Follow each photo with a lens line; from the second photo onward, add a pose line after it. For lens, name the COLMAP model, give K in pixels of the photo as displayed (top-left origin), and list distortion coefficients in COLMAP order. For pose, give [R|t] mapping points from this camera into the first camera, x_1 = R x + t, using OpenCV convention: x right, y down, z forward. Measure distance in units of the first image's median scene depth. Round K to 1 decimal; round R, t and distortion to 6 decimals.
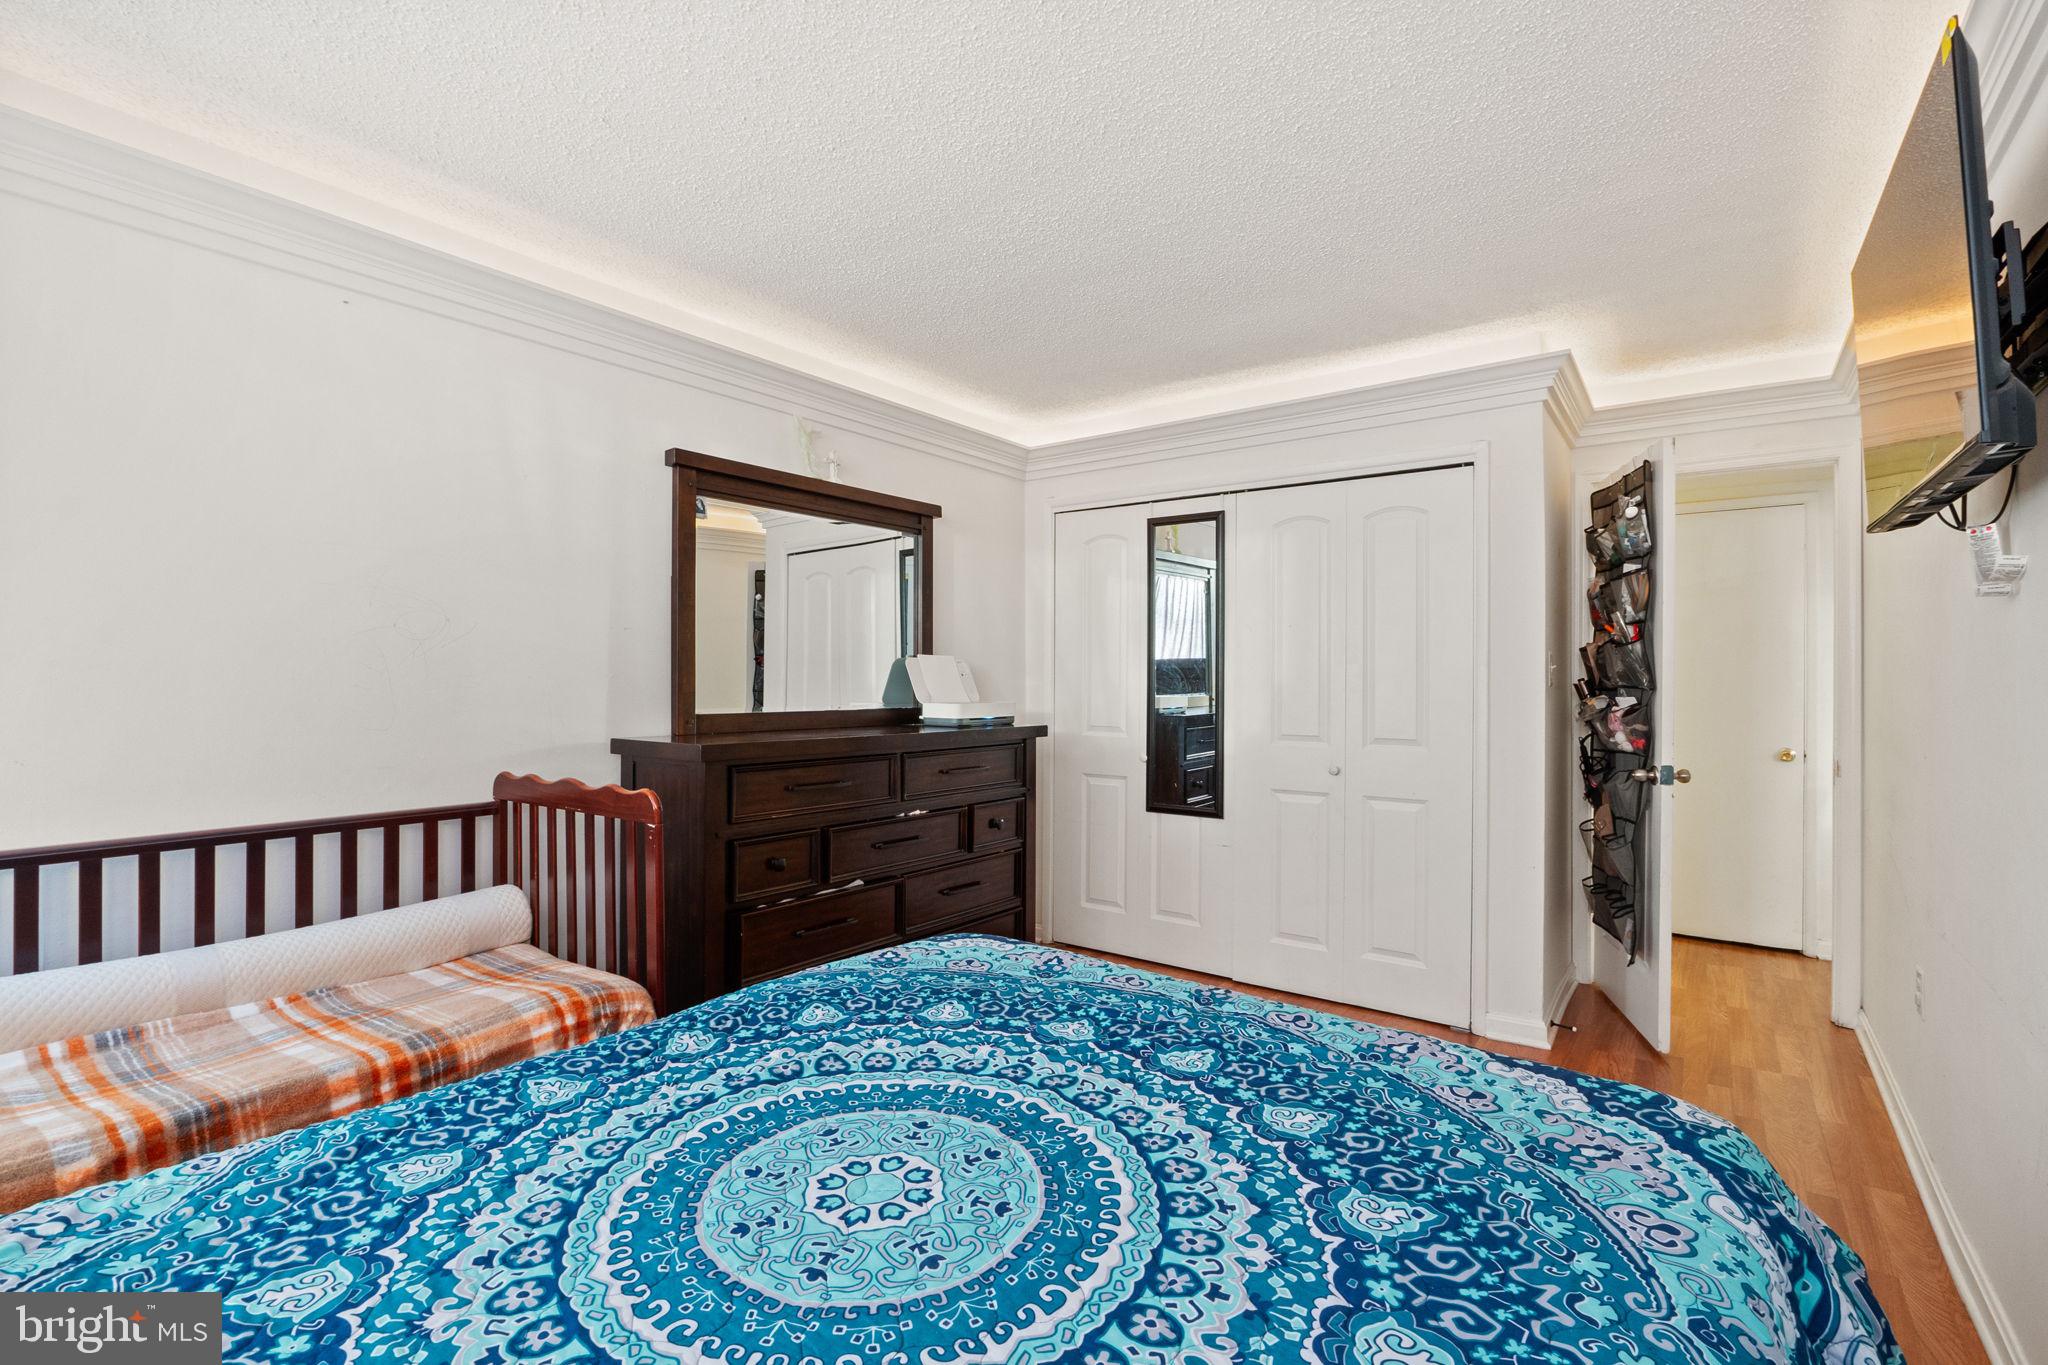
lens RADIAL K [[941.6, 0, 1020.6], [0, 941.6, 676.9], [0, 0, 1]] dist [-0.011684, 0.000932]
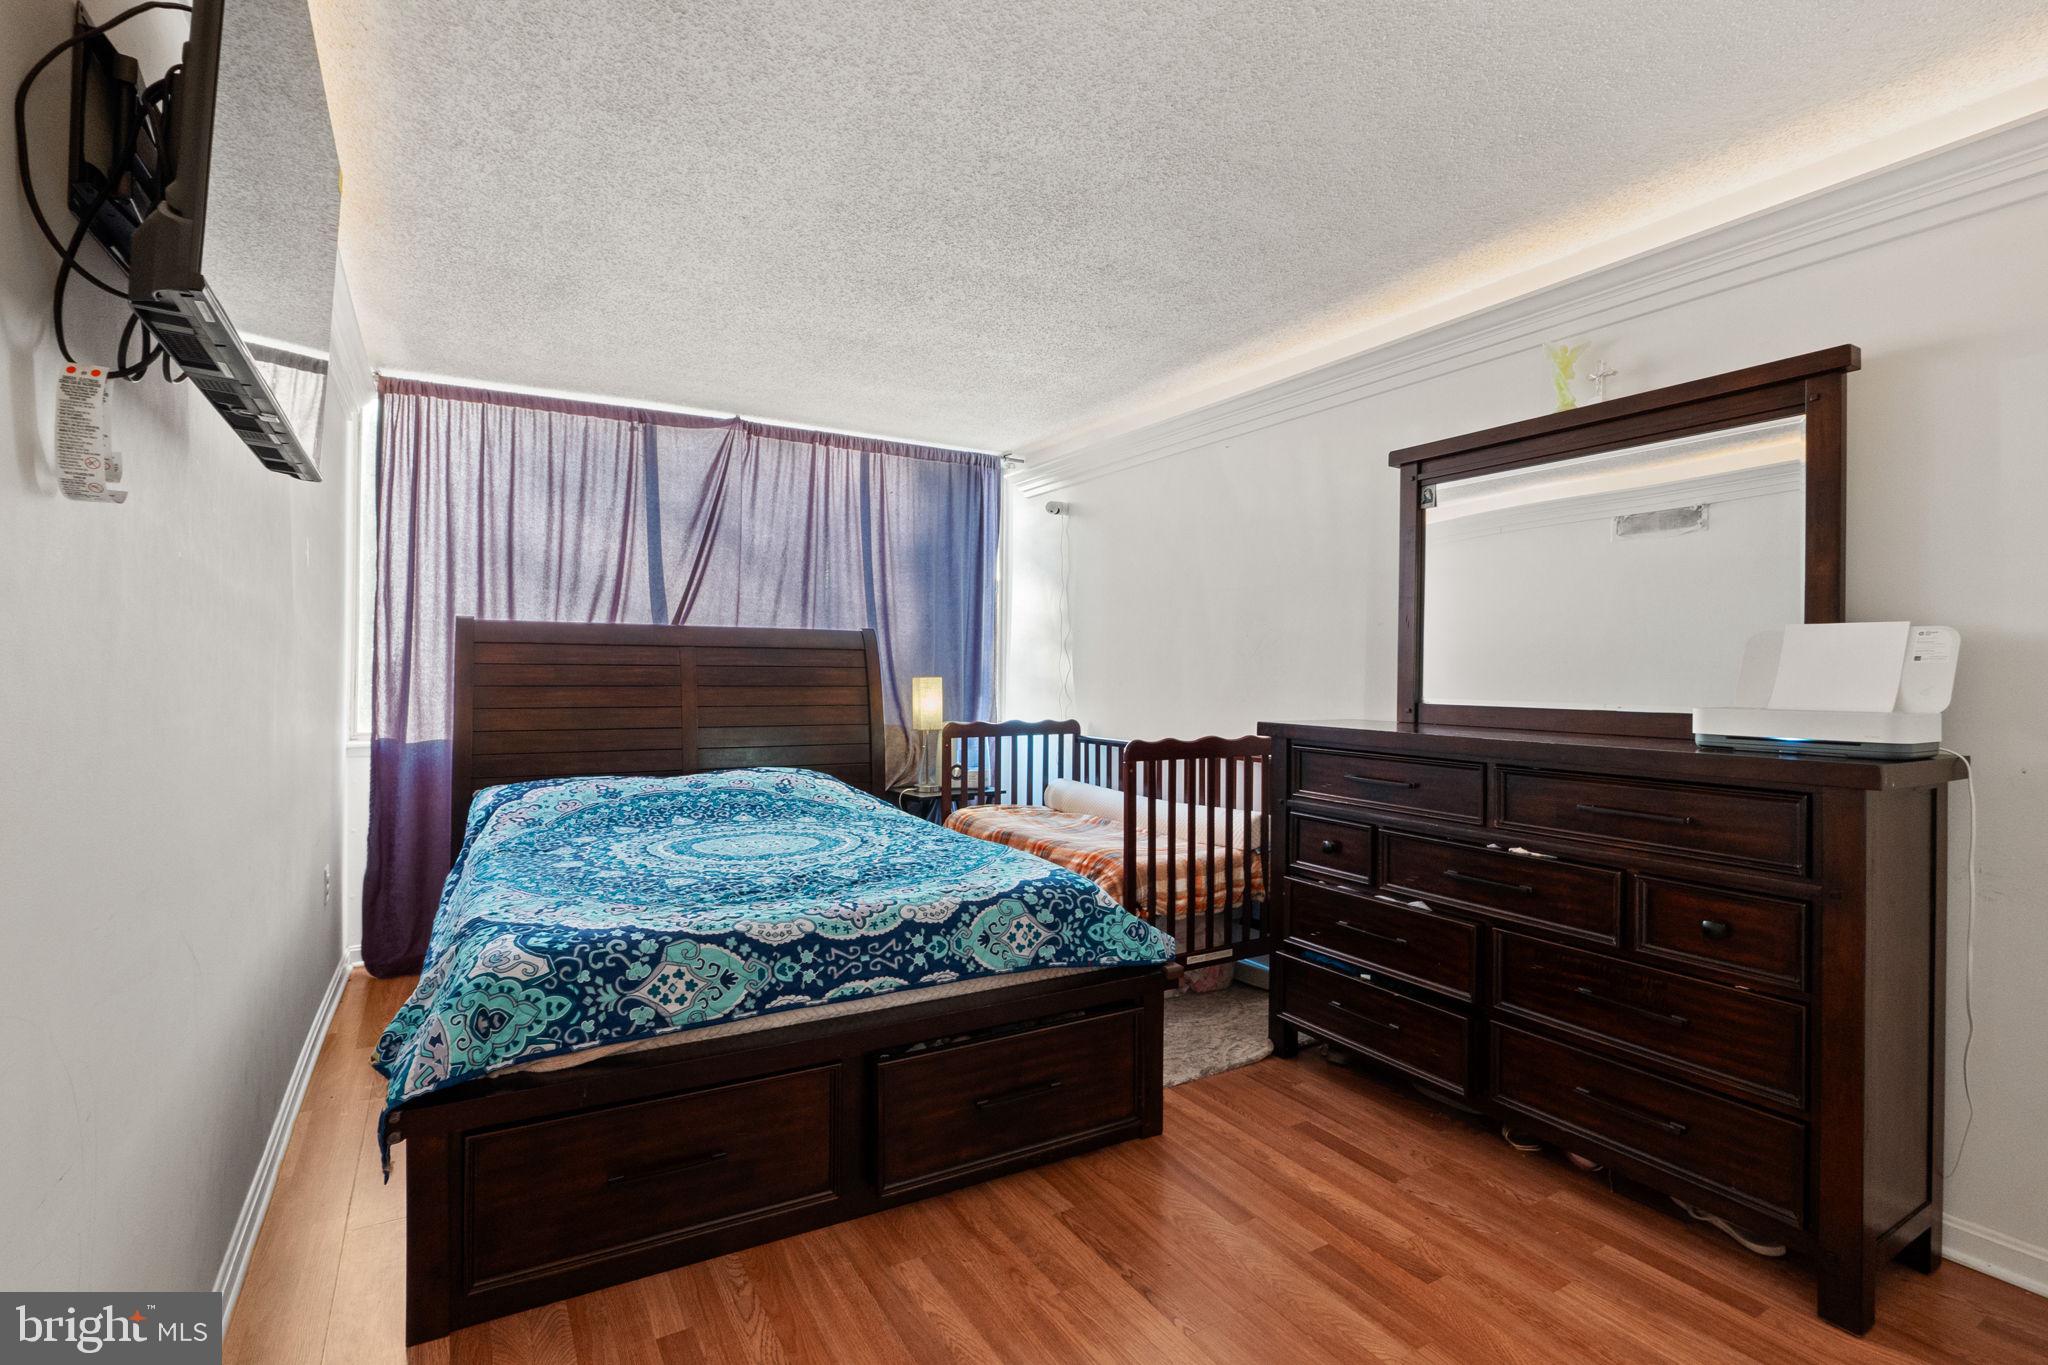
lens RADIAL K [[941.6, 0, 1020.6], [0, 941.6, 676.9], [0, 0, 1]] dist [-0.011684, 0.000932]
pose [[-0.367498, -0.001507, -0.930023, 0.740798], [-0.014429, 0.999888, 0.004082, 0.013238], [0.929912, 0.014920, -0.367479, 0.974336]]
